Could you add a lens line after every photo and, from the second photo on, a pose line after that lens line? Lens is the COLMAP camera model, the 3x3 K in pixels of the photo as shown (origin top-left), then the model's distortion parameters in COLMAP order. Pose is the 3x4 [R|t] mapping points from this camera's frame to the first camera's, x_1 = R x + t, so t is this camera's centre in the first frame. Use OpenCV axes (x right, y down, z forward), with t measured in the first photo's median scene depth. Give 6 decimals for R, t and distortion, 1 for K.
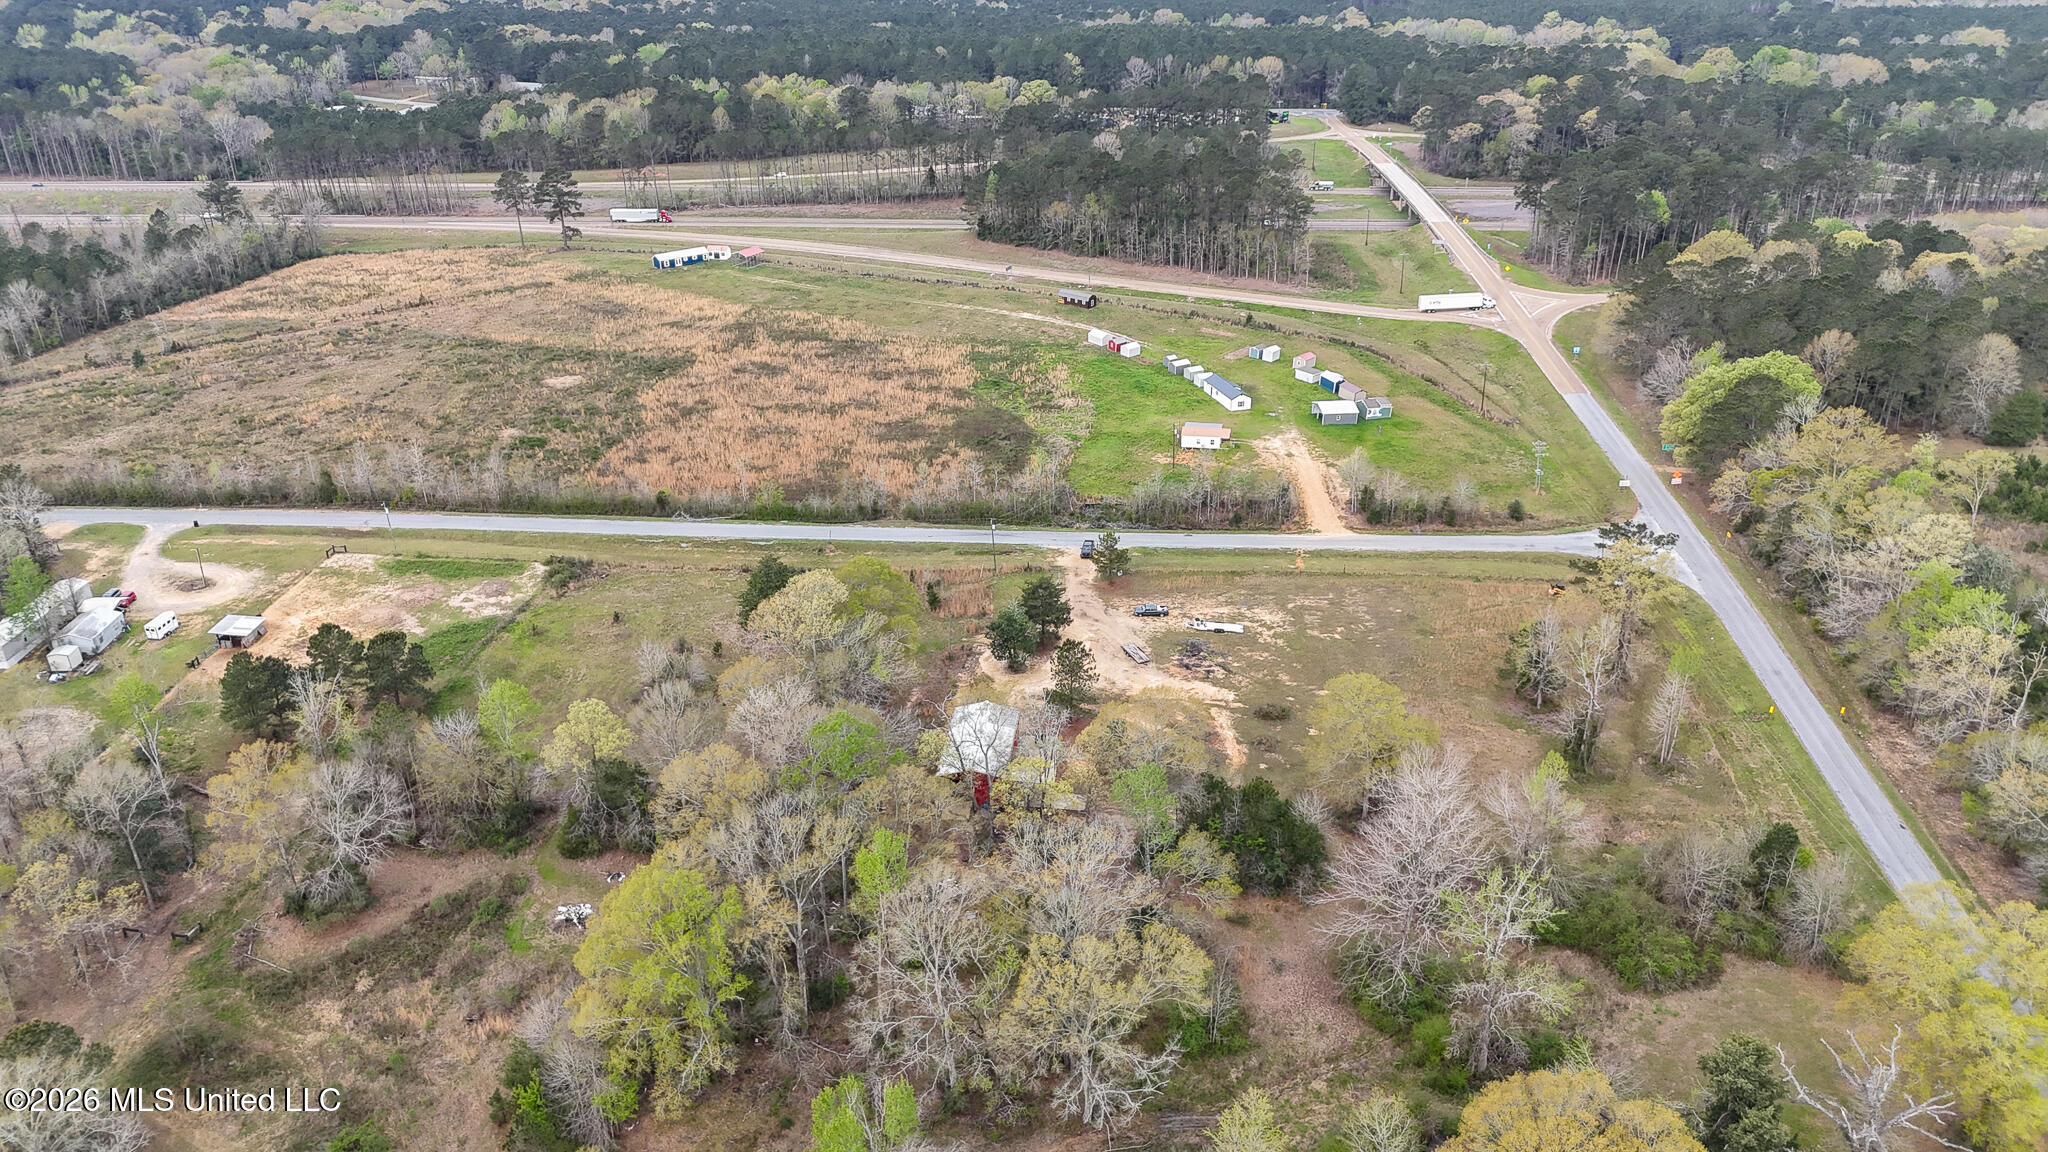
lens RADIAL K [[1490.6, 0, 1025.4], [0, 1490.6, 585.4], [0, 0, 1]] dist [0.078151, -0.071003]
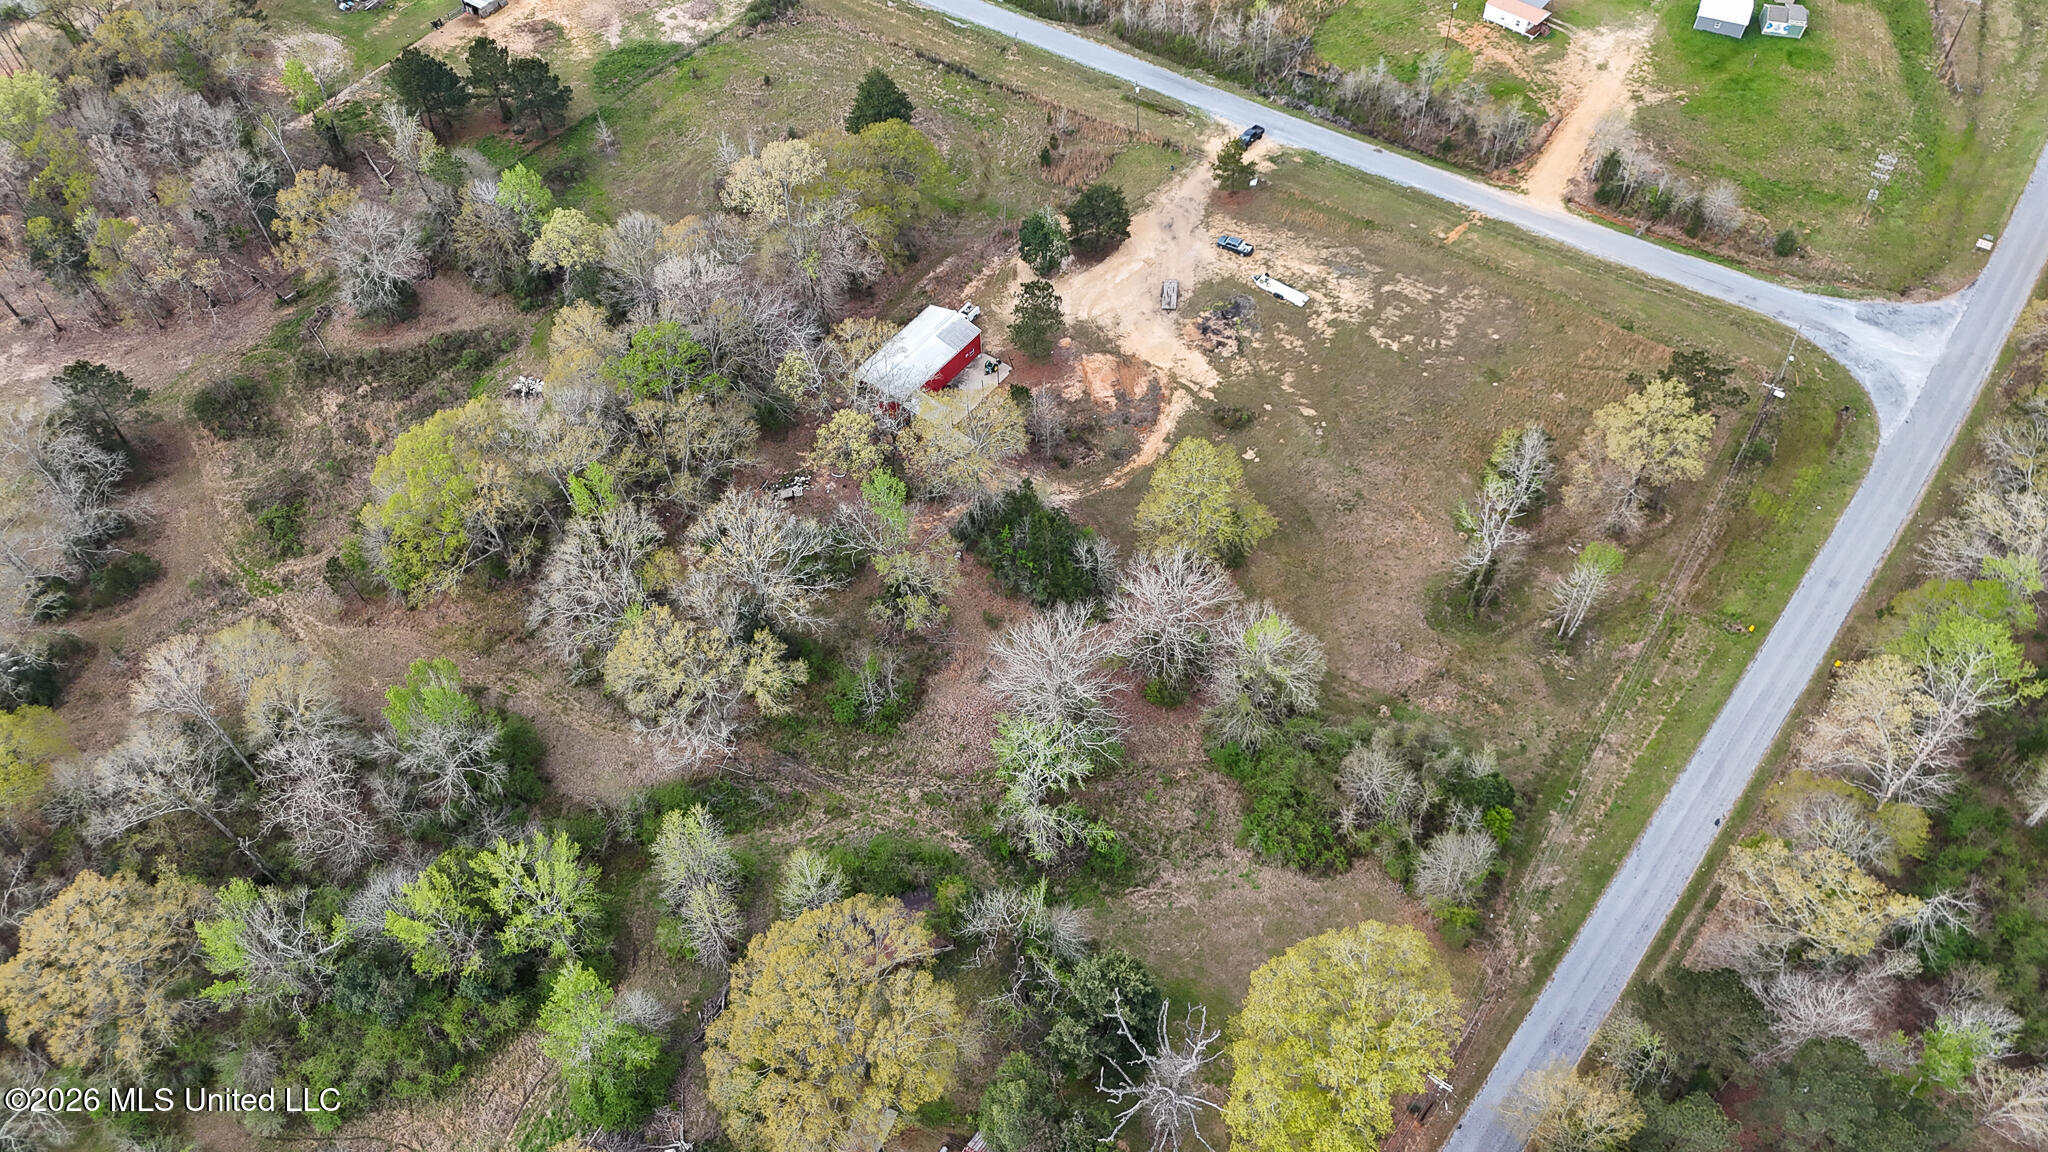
lens RADIAL K [[1475.5, 0, 1024.5], [0, 1475.5, 593.4], [0, 0, 1]] dist [0.078047, -0.068702]
pose [[0.855872, 0.404572, -0.322187, 0.221994], [-0.209479, 0.840747, 0.499262, -0.145264], [0.472866, -0.359813, 0.804321, 0.078502]]
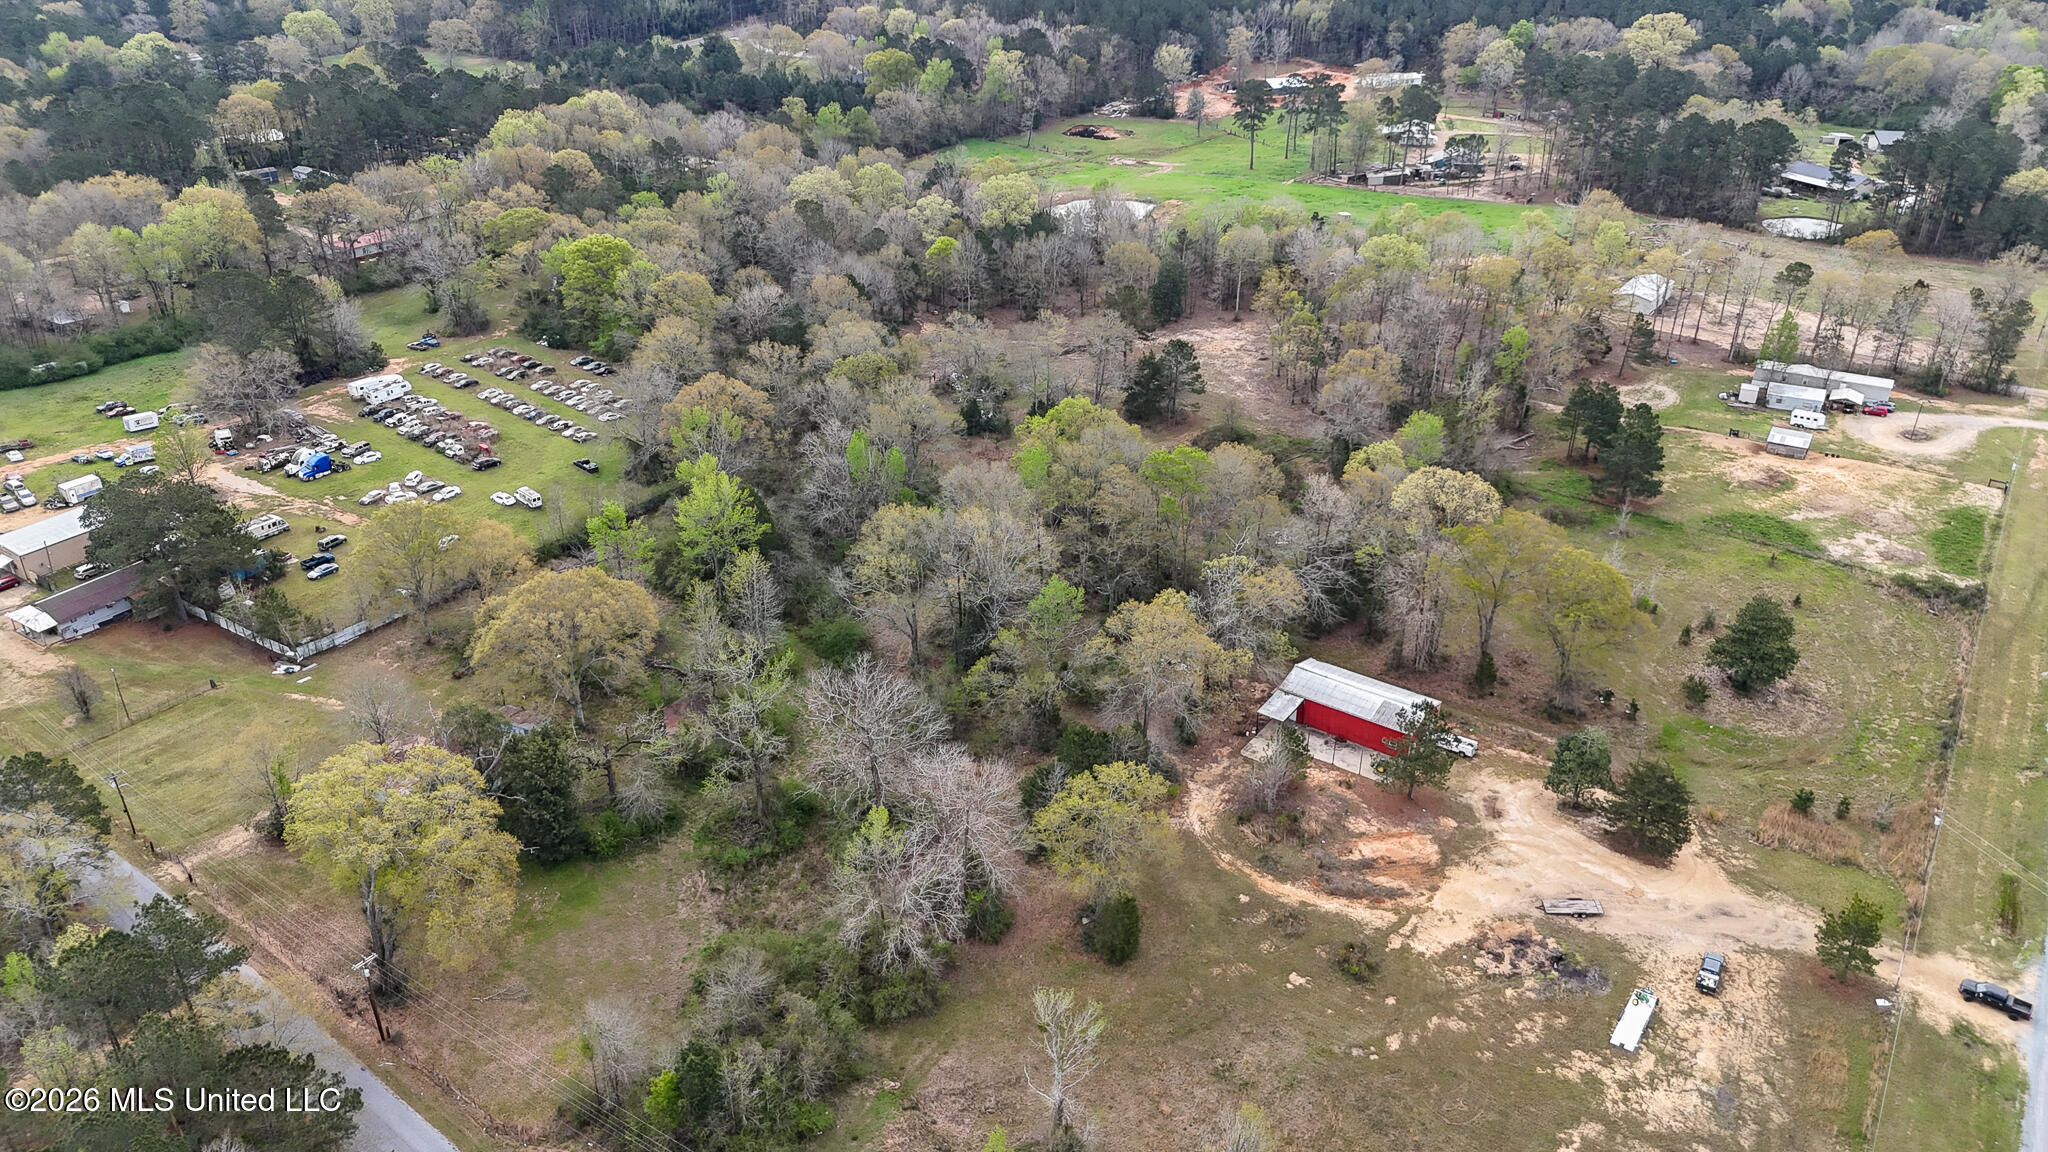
lens RADIAL K [[1506.2, 0, 1024.0], [0, 1506.2, 576.0], [0, 0, 1]] dist [0.029970, 0.004501]
pose [[-0.502923, 0.418746, -0.756122, 0.394282], [-0.363625, 0.691118, 0.624606, -0.239534], [0.784121, 0.589074, -0.195313, 0.503113]]
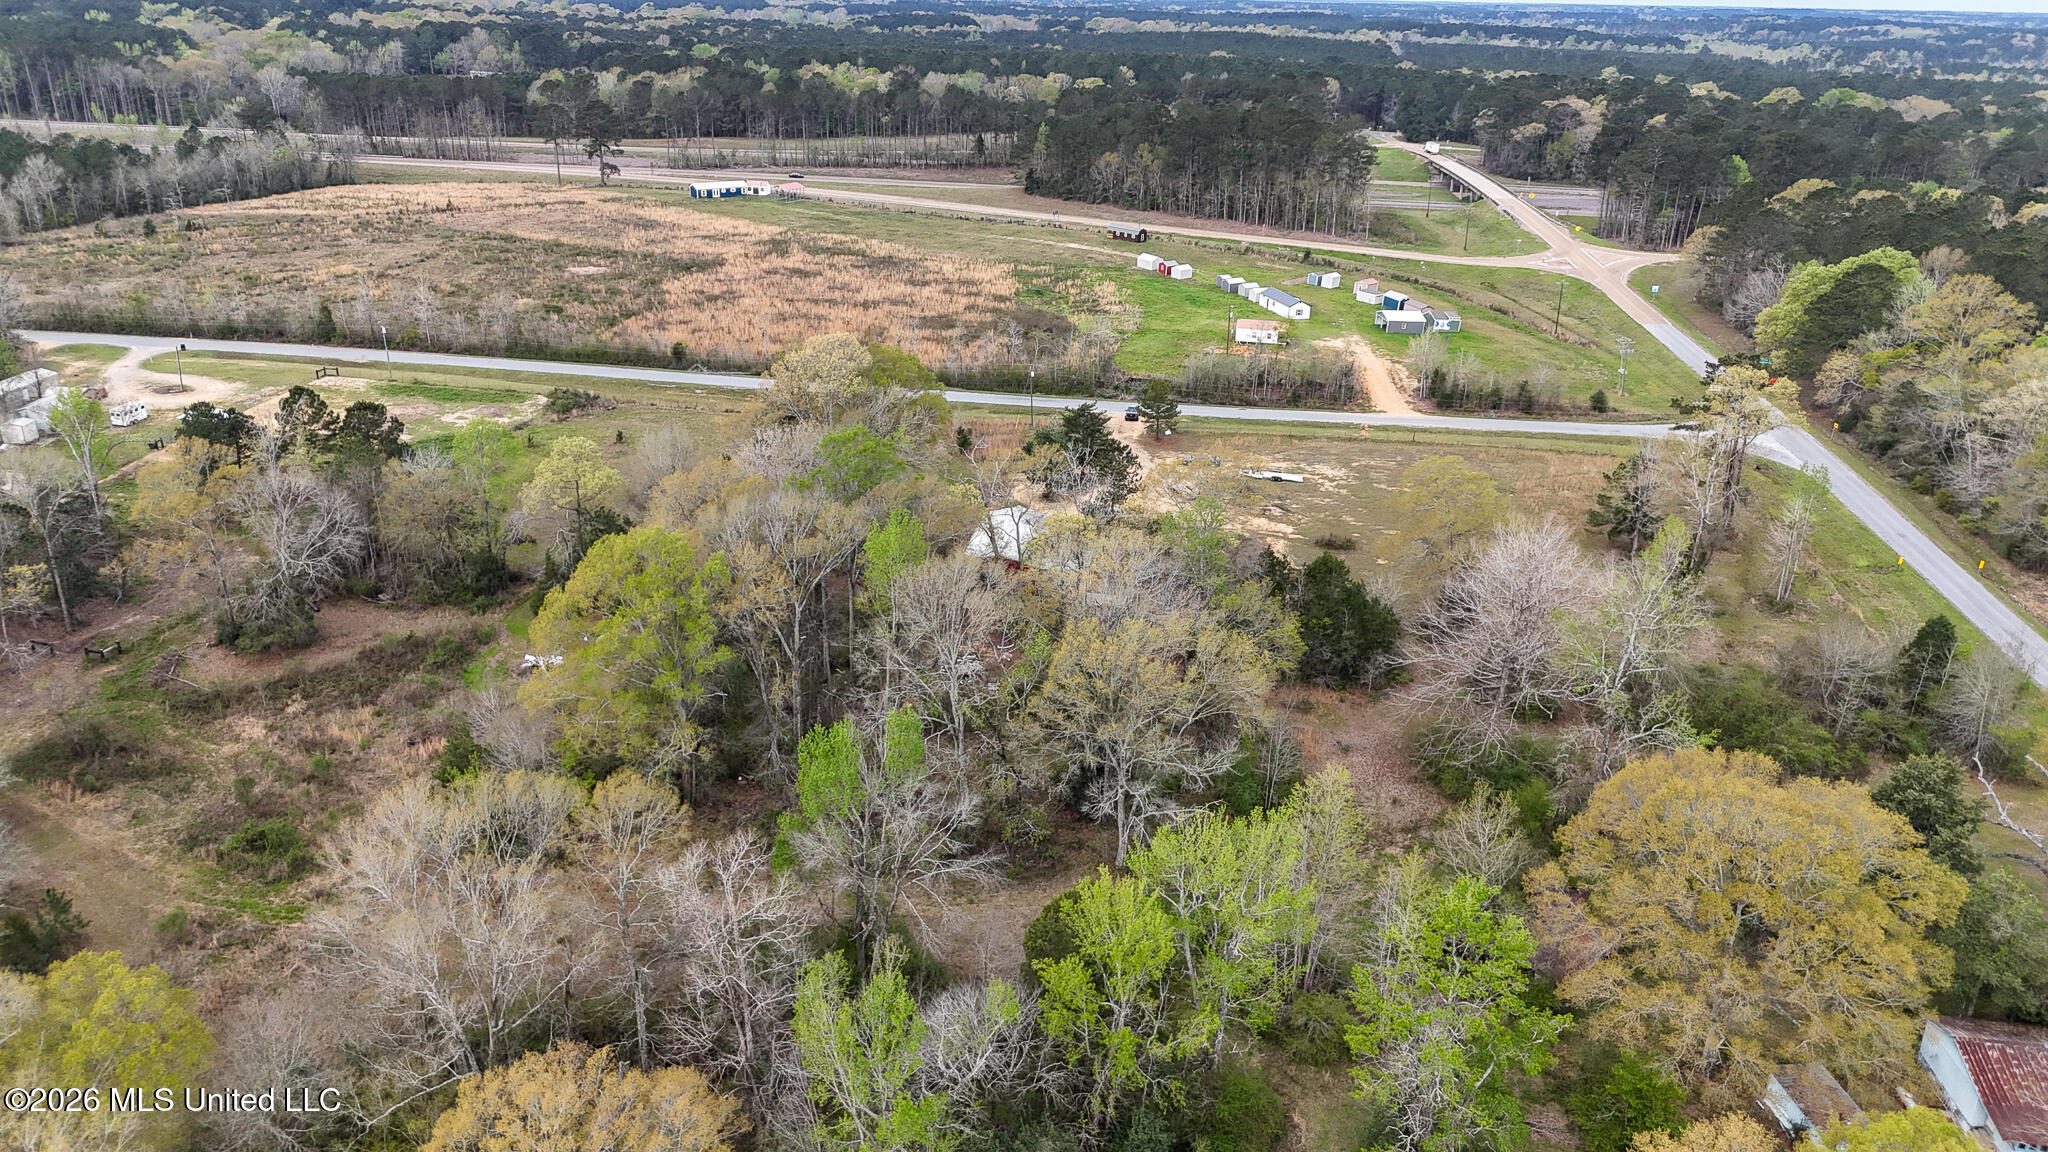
lens RADIAL K [[1494.2, 0, 1024.8], [0, 1494.2, 580.9], [0, 0, 1]] dist [0.072397, -0.061013]
pose [[0.998617, 0.049206, -0.018507, -0.001901], [-0.050272, 0.996781, -0.062447, 0.095993], [0.015375, 0.063291, 0.997877, 0.055624]]
